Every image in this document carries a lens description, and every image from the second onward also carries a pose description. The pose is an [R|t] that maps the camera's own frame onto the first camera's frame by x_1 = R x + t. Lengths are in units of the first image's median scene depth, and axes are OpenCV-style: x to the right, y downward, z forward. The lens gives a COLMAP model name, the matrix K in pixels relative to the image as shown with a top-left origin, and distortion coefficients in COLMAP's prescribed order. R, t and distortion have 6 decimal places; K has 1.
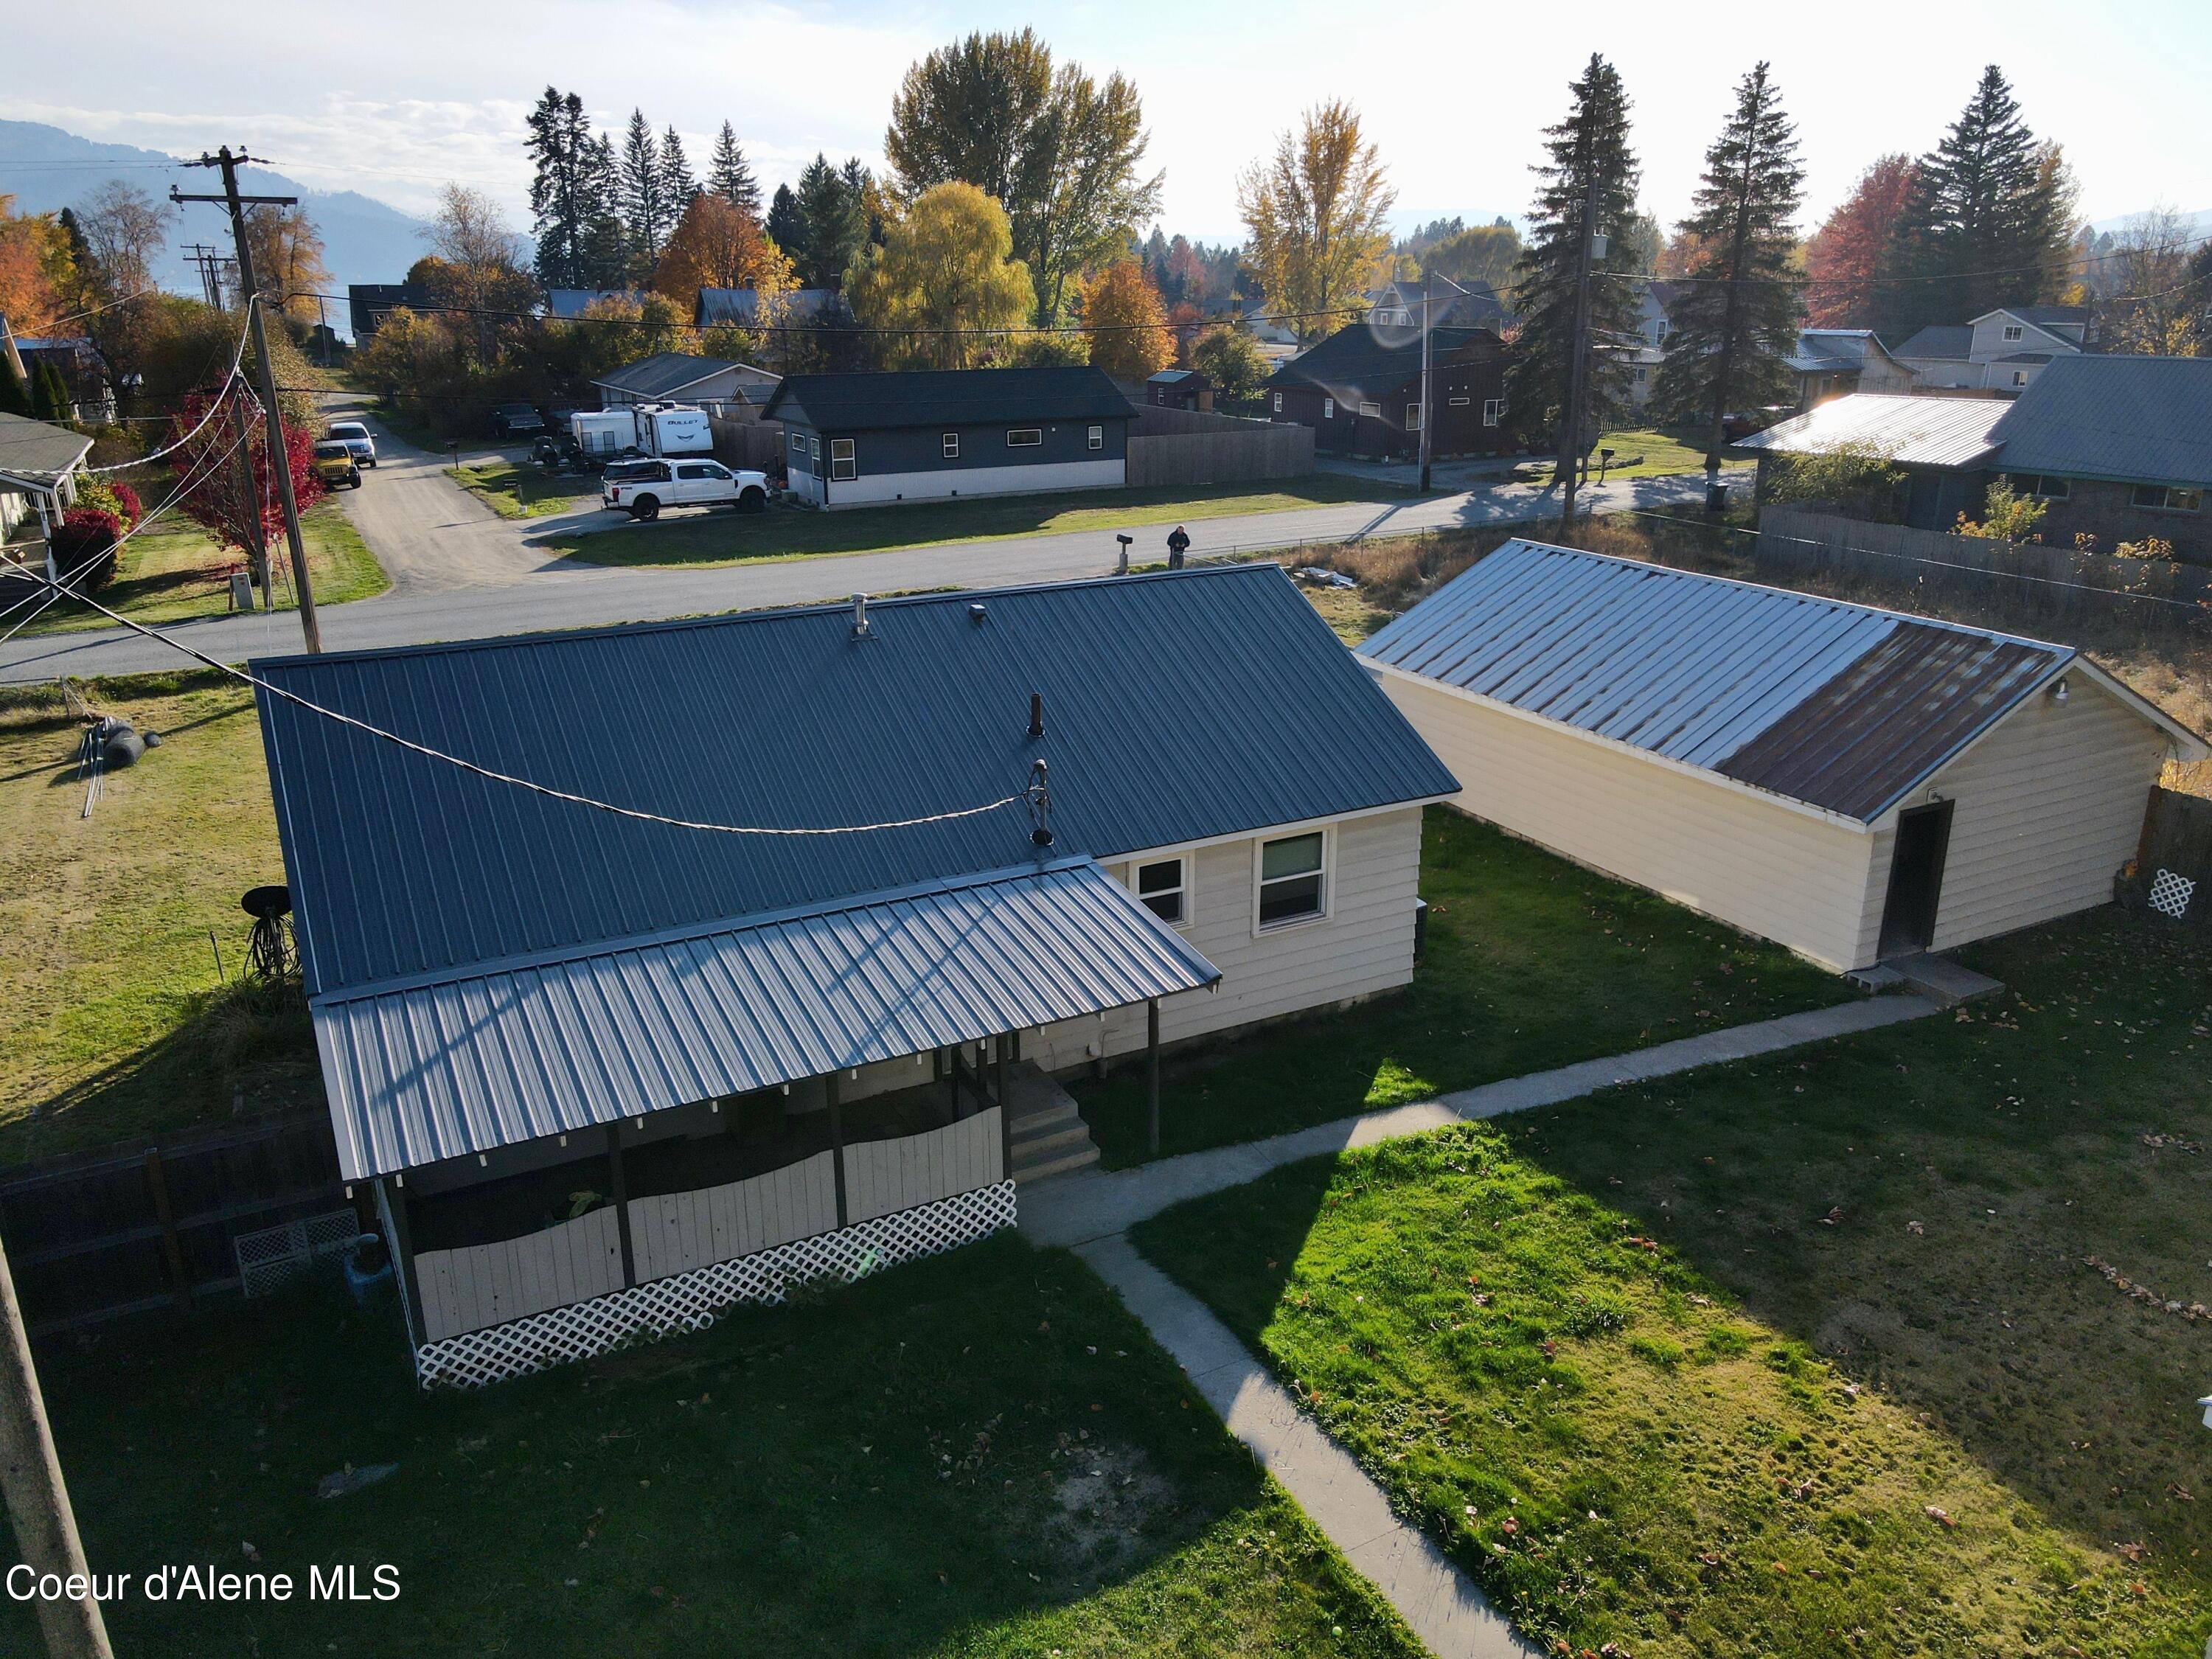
lens RADIAL K [[1597.8, 0, 1121.8], [0, 1597.8, 823.2], [0, 0, 1]] dist [0.017748, -0.005573]
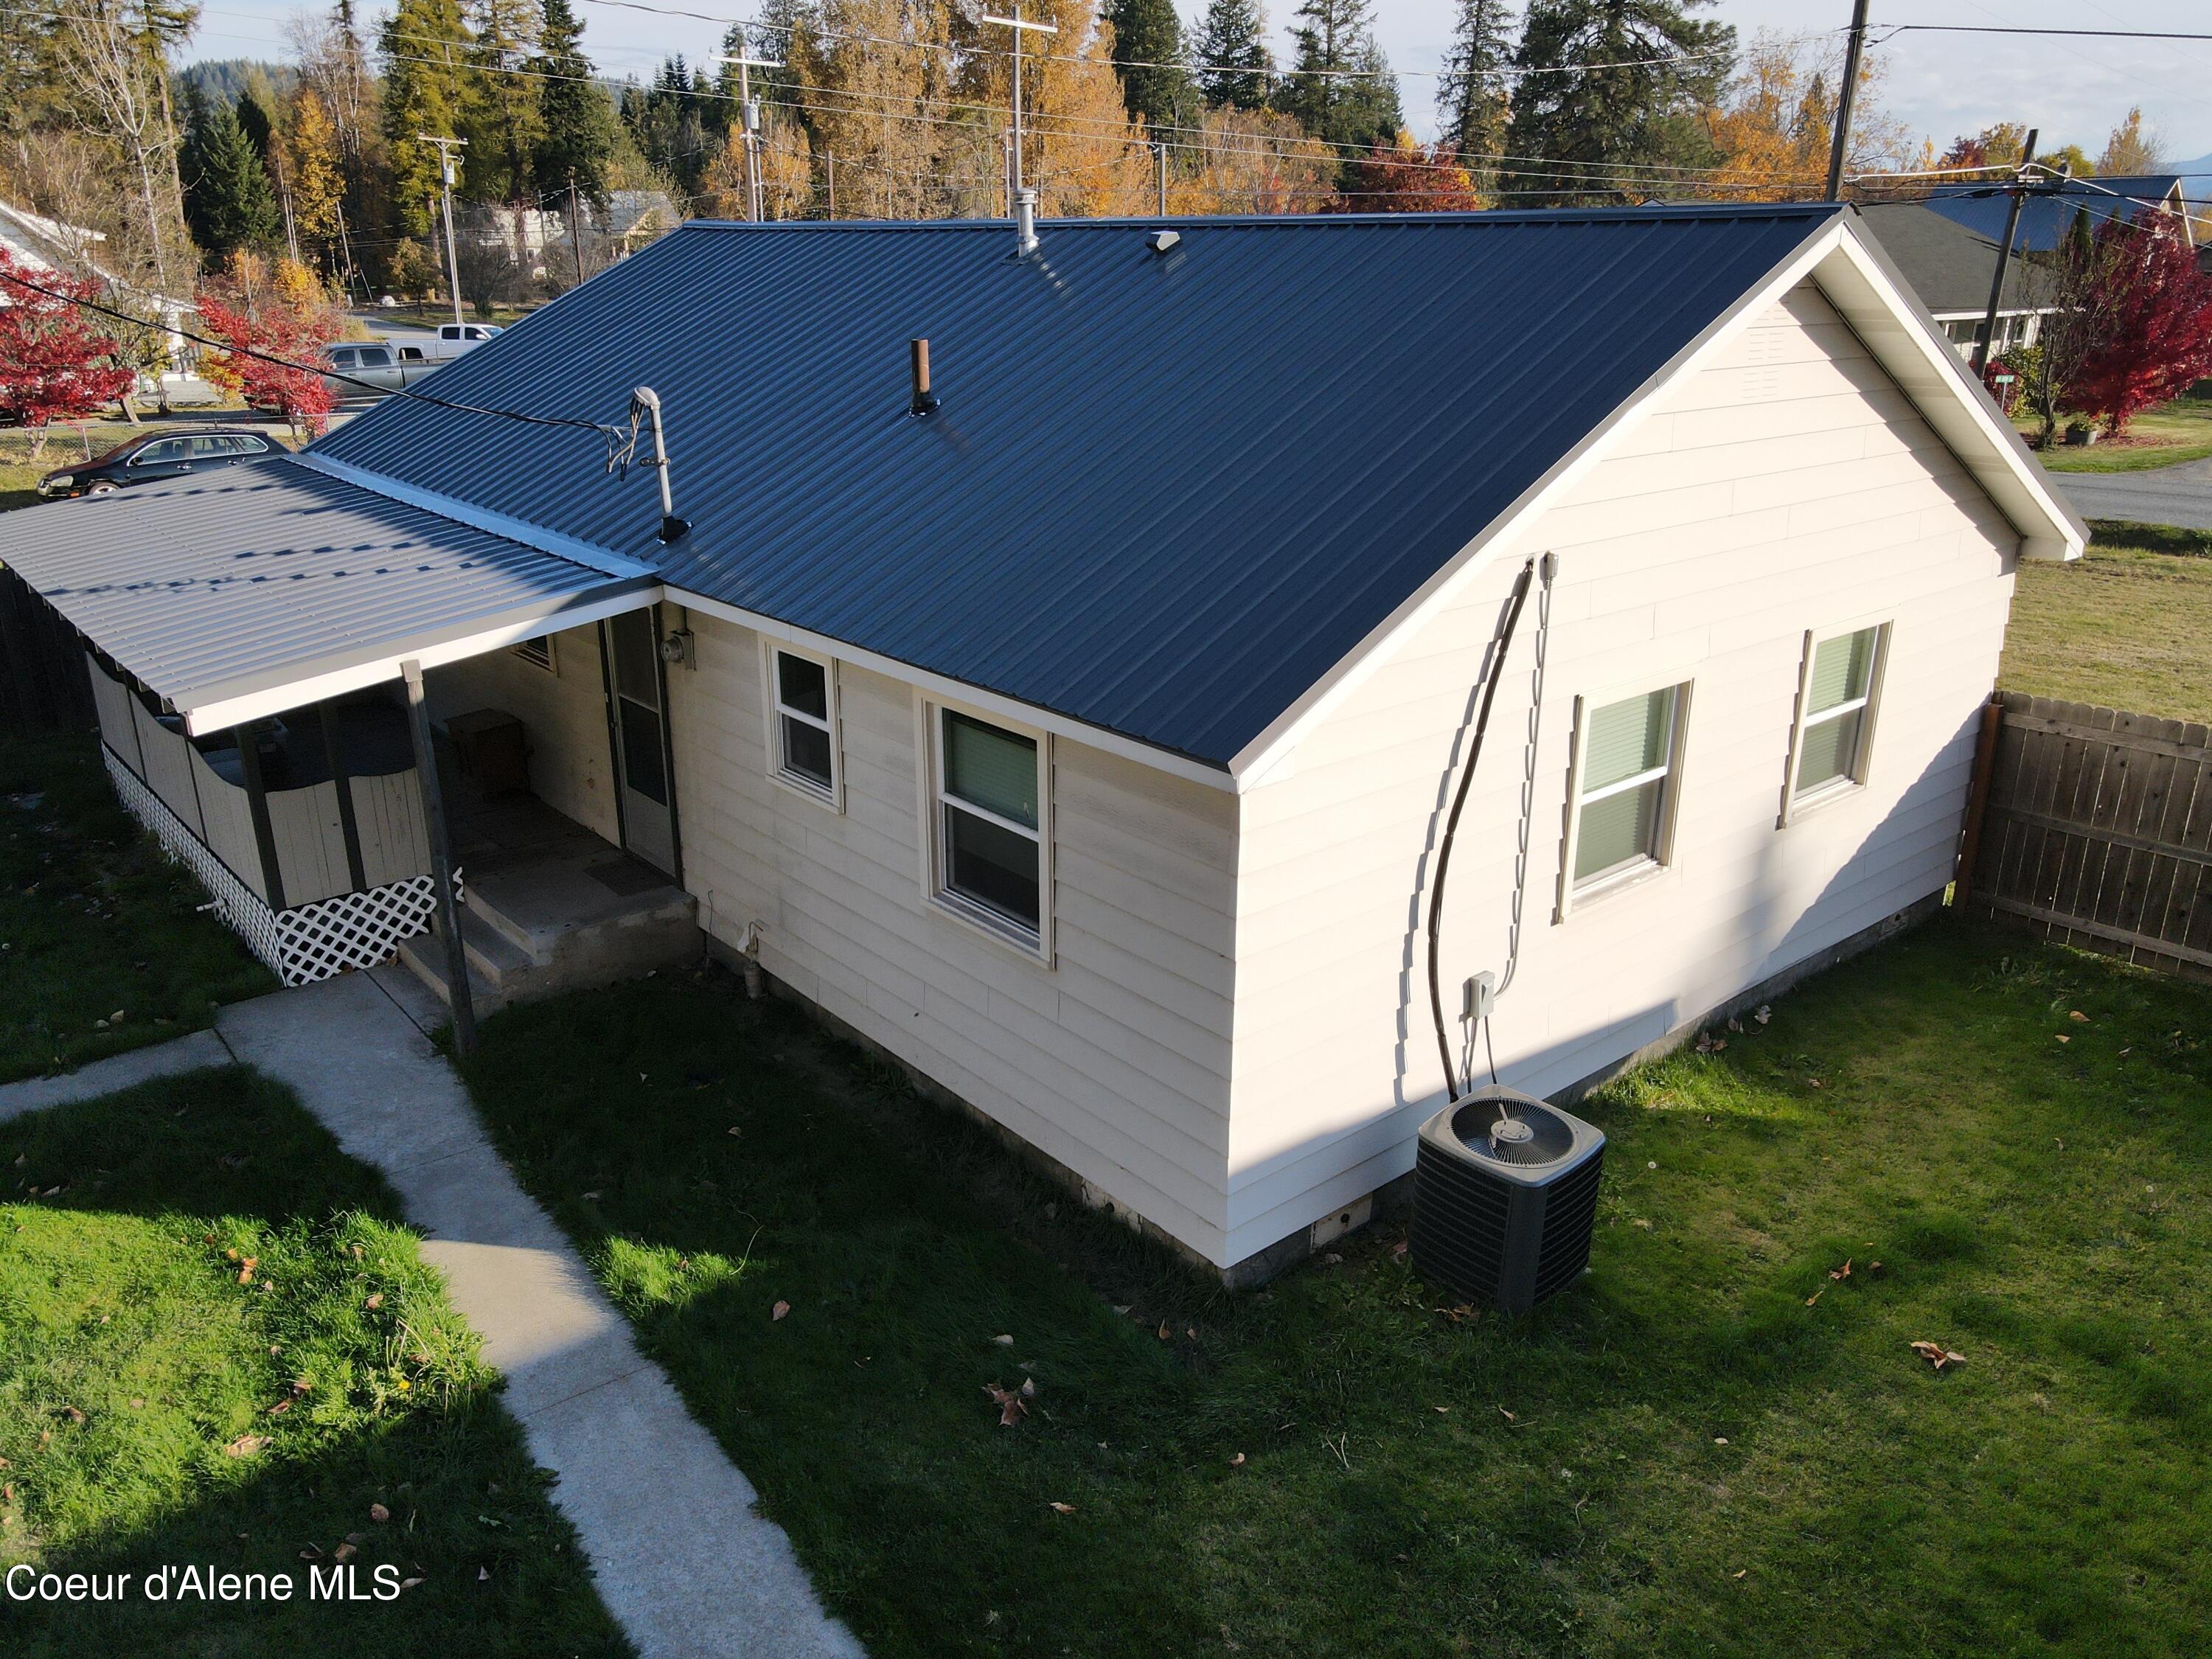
lens RADIAL K [[1597.8, 0, 1121.8], [0, 1597.8, 823.2], [0, 0, 1]] dist [0.017748, -0.005573]
pose [[0.205818, 0.325304, -0.922939, 0.481573], [-0.315765, 0.914760, 0.252004, -0.079934], [0.926246, 0.239564, 0.290994, 0.845891]]
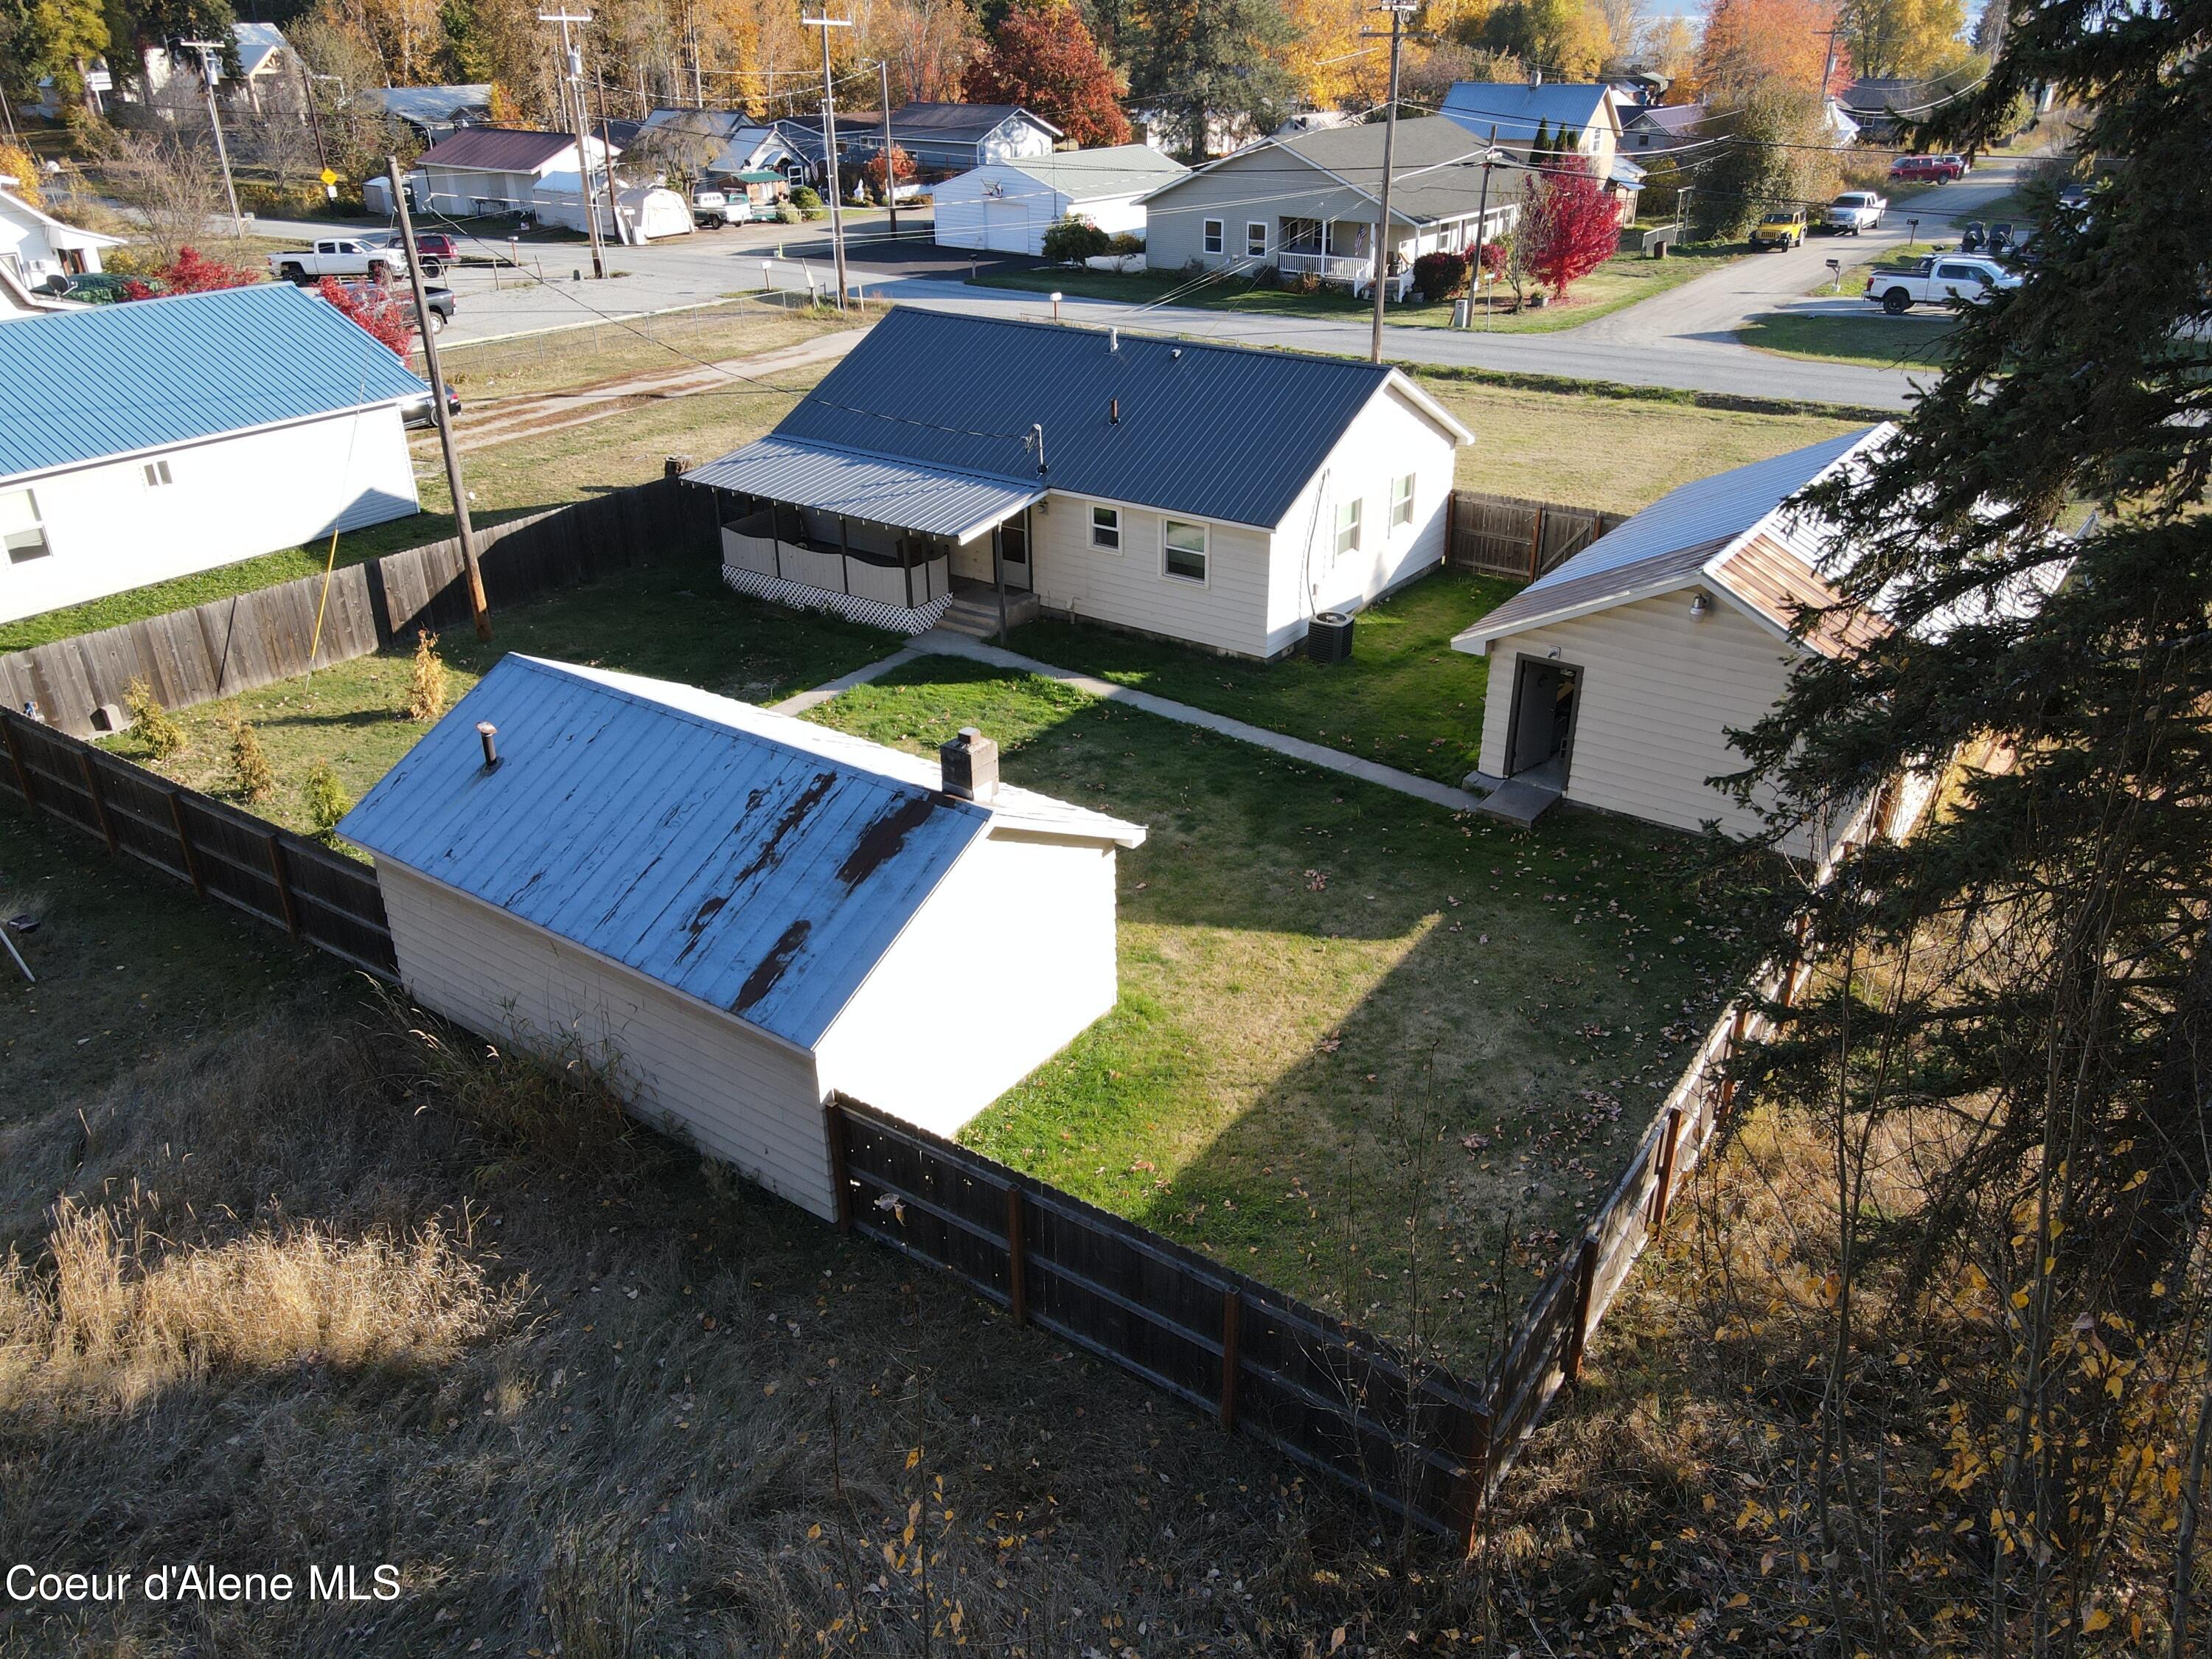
lens RADIAL K [[1633.9, 0, 1106.0], [0, 1633.9, 829.5], [0, 0, 1]] dist [0.002217, 0.000132]
pose [[0.437144, 0.398963, -0.806061, 1.378880], [-0.280754, 0.911976, 0.299127, -0.162863], [0.854448, 0.095544, 0.510676, 0.128579]]
